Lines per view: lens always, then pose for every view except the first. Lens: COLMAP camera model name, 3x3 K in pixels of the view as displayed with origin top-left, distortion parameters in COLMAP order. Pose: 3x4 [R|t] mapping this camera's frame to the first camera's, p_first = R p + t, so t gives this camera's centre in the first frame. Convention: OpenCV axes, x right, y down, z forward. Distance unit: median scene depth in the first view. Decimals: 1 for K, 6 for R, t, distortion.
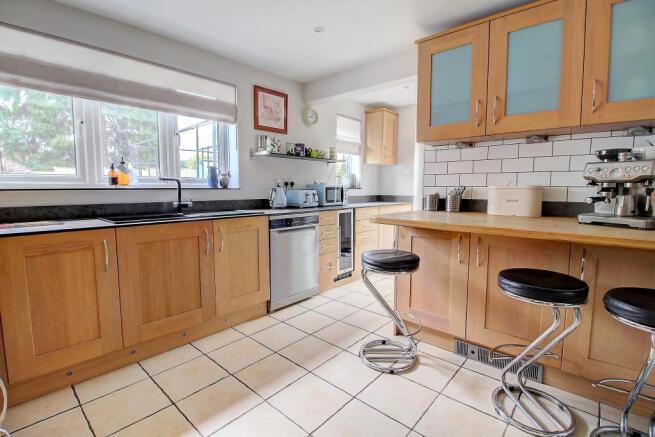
lens RADIAL K [[307.4, 0, 329.0], [0, 307.4, 216.0], [0, 0, 1]] dist [0.005876, -0.000064]
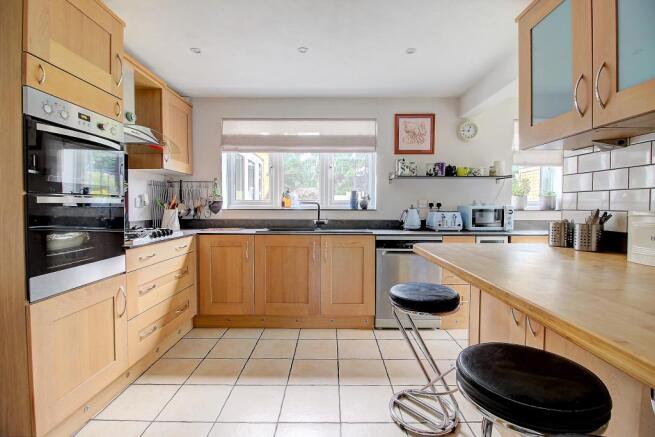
lens RADIAL K [[307.4, 0, 330.2], [0, 307.4, 215.6], [0, 0, 1]] dist [0.005876, -0.000064]
pose [[0.661874, 0.024791, -0.749205, 0.420807], [-0.070640, 0.997068, -0.029414, -0.023718], [0.746279, 0.072392, 0.661685, 0.145357]]
